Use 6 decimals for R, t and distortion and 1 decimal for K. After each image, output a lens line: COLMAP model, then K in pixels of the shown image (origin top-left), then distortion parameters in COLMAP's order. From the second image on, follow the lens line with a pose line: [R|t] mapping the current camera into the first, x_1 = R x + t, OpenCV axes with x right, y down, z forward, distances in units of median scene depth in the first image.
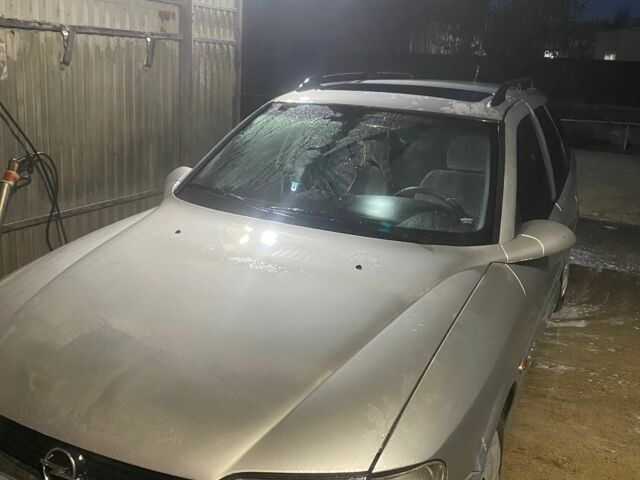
lens RADIAL K [[630.5, 0, 320.0], [0, 630.5, 240.0], [0, 0, 1]] dist [0.001644, 0.008775]
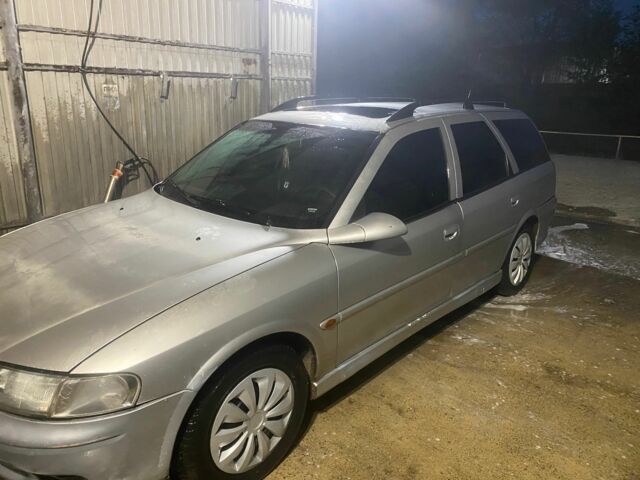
lens RADIAL K [[473.4, 0, 320.0], [0, 473.4, 240.0], [0, 0, 1]] dist [0.011856, -0.000592]
pose [[0.954778, 0.060146, -0.291171, 0.262643], [-0.054234, 0.998126, 0.028340, 0.001350], [0.292330, -0.011266, 0.956251, 0.038888]]
